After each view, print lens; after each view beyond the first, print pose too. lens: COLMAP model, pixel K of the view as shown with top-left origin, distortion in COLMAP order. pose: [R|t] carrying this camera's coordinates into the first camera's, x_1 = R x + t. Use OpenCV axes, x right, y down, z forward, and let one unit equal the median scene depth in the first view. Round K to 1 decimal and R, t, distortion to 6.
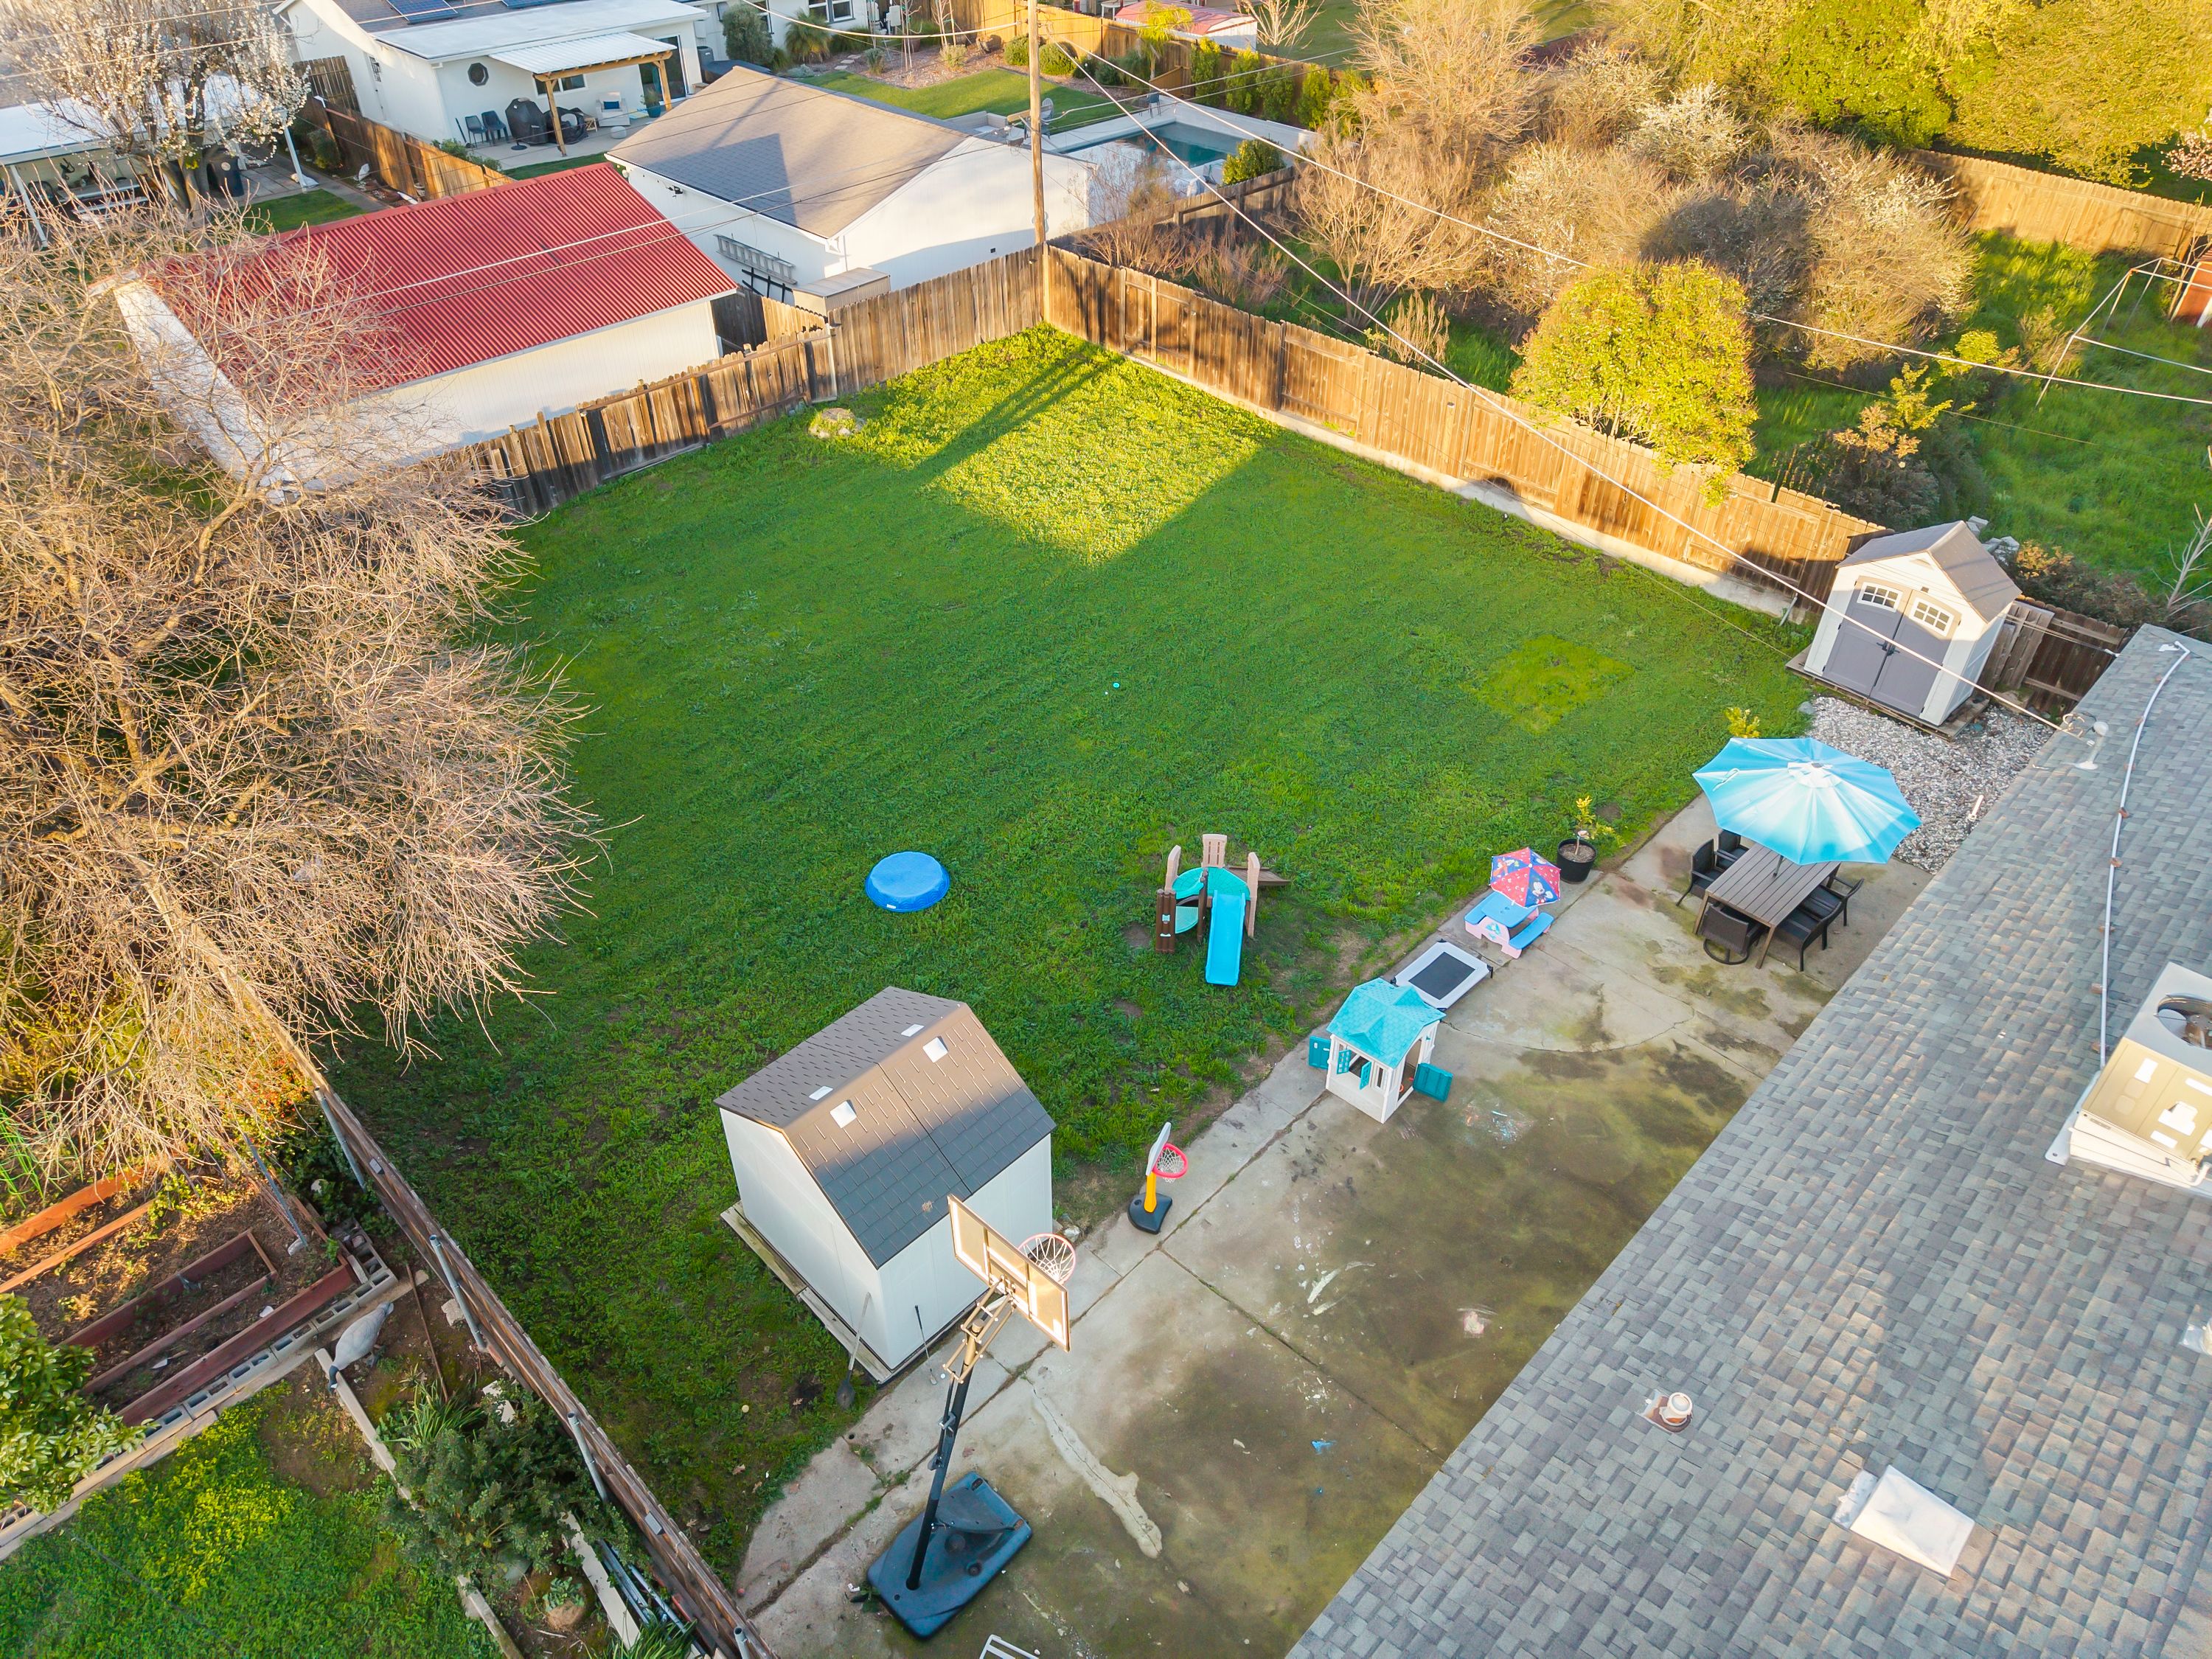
lens RADIAL K [[1487.1, 0, 1106.0], [0, 1487.1, 829.5], [0, 0, 1]] dist [0.005402, -0.001873]
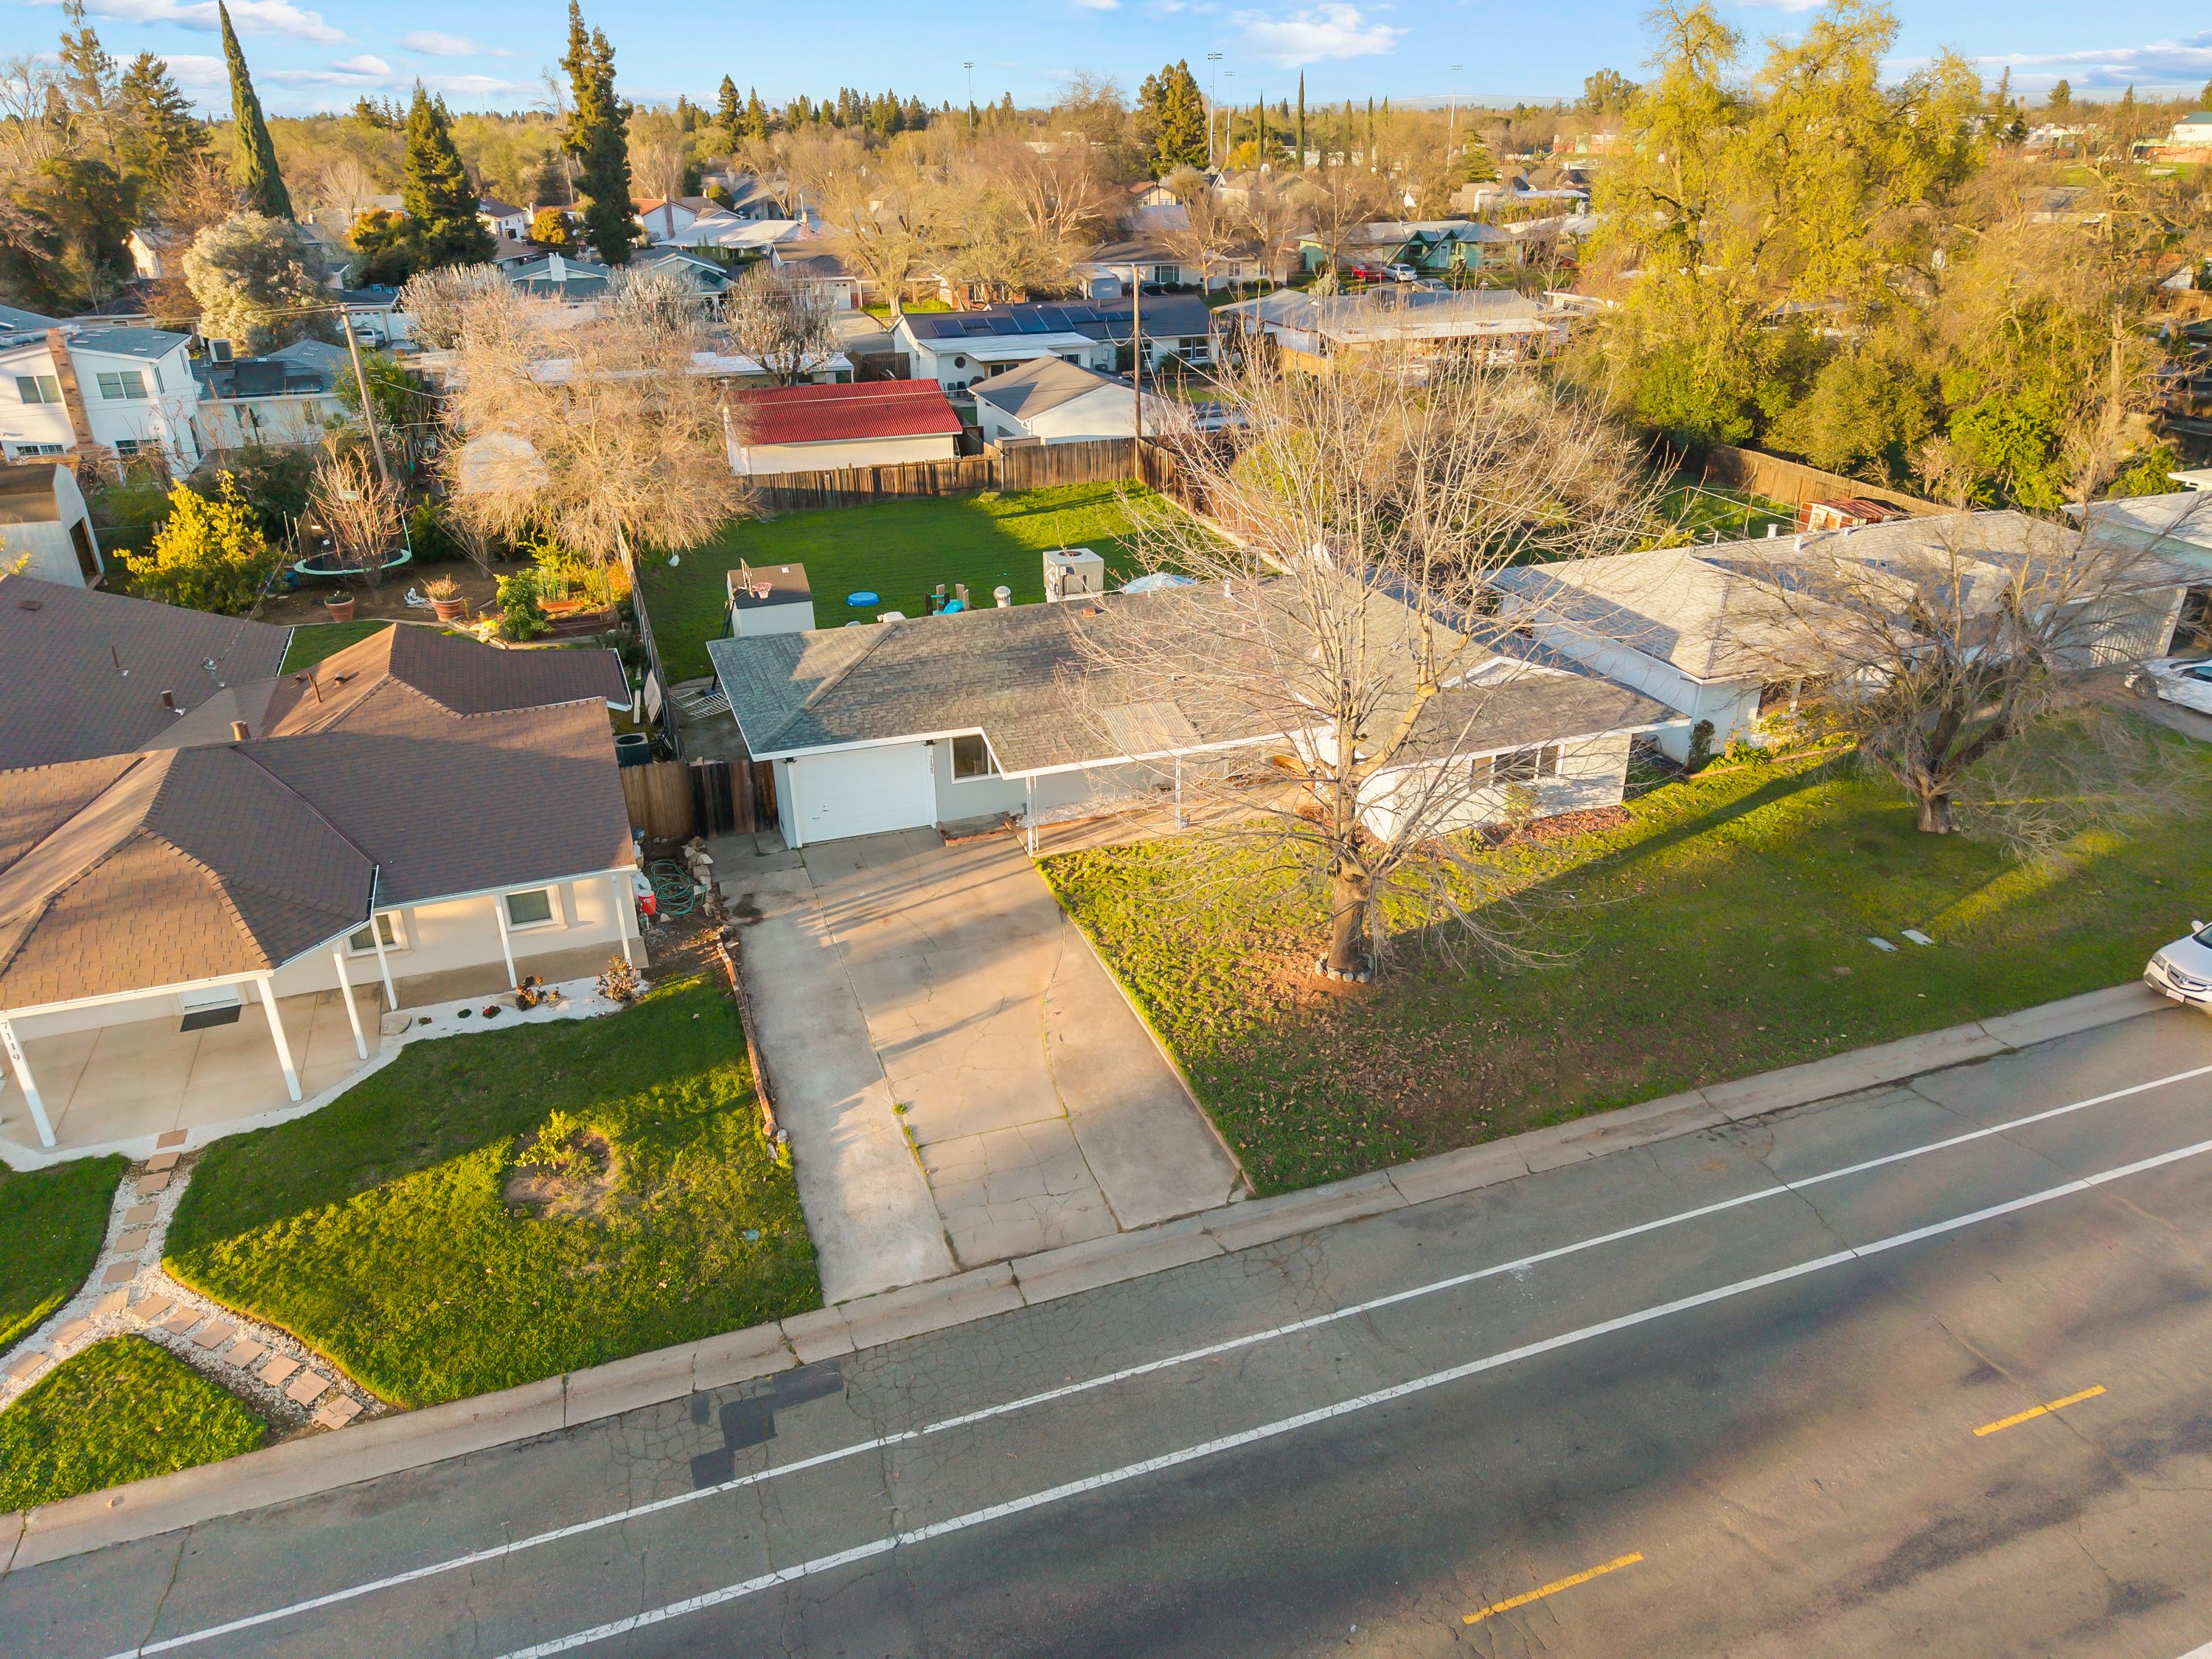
lens RADIAL K [[1482.3, 0, 1106.0], [0, 1482.3, 829.5], [0, 0, 1]] dist [0.019480, -0.017021]
pose [[0.904638, 0.176092, -0.388099, 0.893488], [-0.261442, 0.948465, -0.179061, 0.518735], [0.336567, 0.263451, 0.904055, -0.720985]]
